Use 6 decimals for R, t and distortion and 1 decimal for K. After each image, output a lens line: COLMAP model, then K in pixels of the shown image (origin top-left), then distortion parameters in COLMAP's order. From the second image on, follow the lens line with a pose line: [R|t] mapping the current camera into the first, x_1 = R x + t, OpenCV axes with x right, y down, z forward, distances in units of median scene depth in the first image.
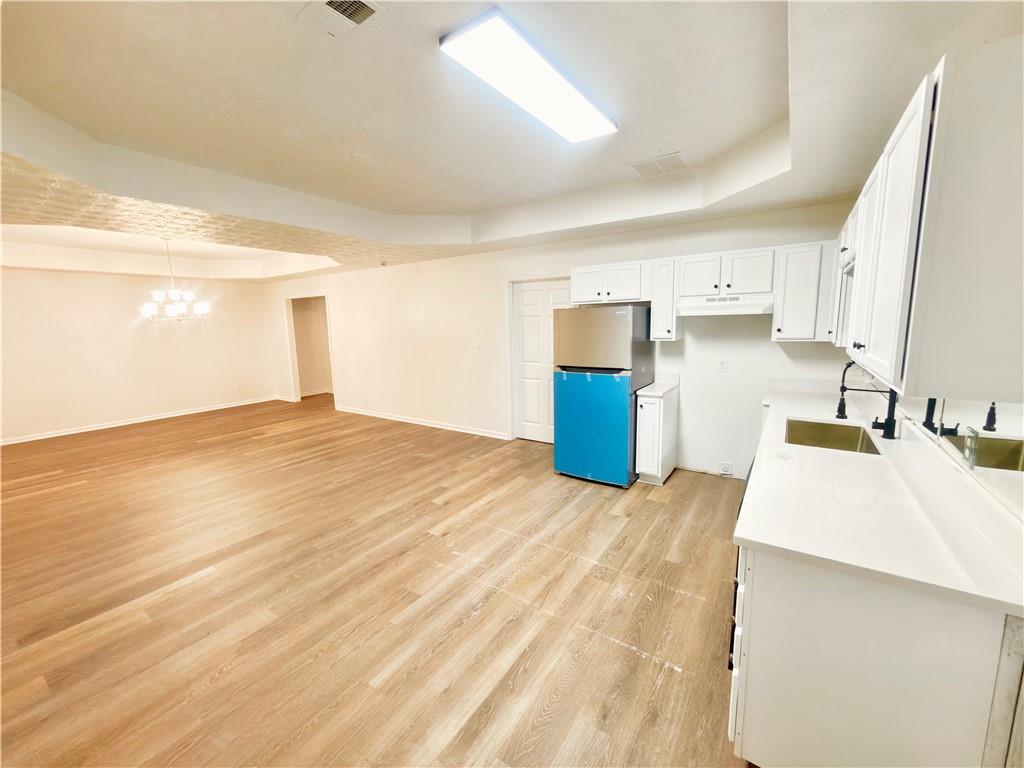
lens RADIAL K [[410.9, 0, 508.5], [0, 410.9, 382.0], [0, 0, 1]] dist [0.000526, 0.000093]
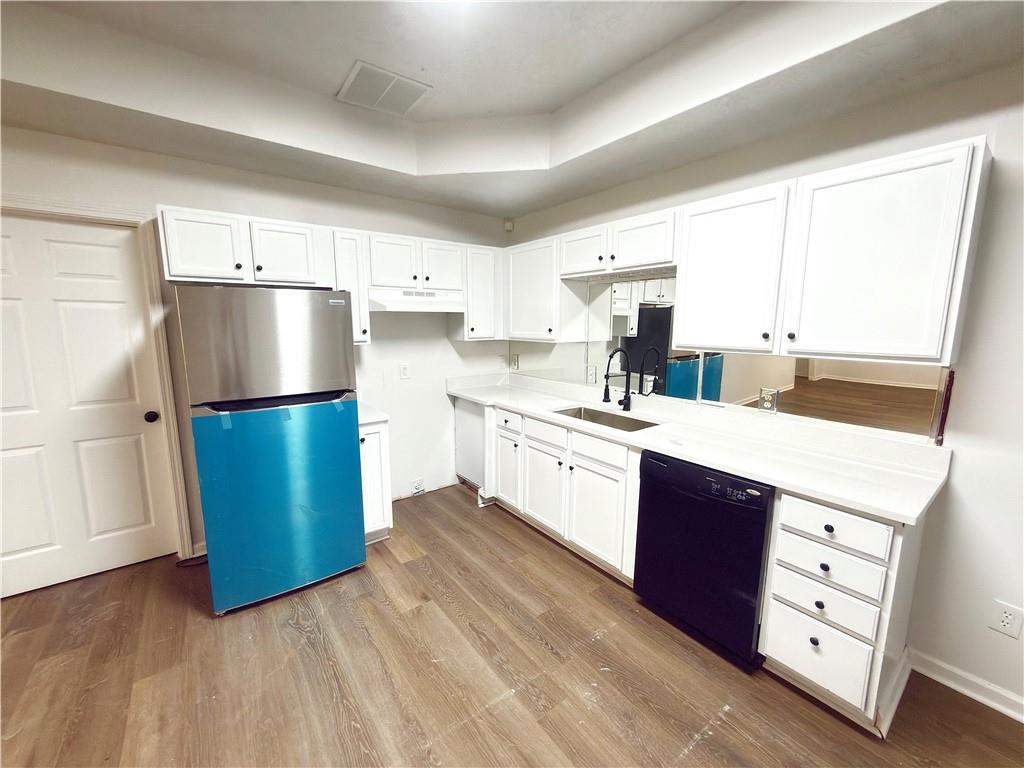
lens RADIAL K [[410.9, 0, 519.1], [0, 410.9, 382.0], [0, 0, 1]] dist [0.000526, 0.000093]
pose [[0.311311, -0.117569, 0.943007, -0.230194], [0.130101, 0.988247, 0.080260, -0.058221], [-0.941360, 0.097700, 0.322948, 0.518160]]
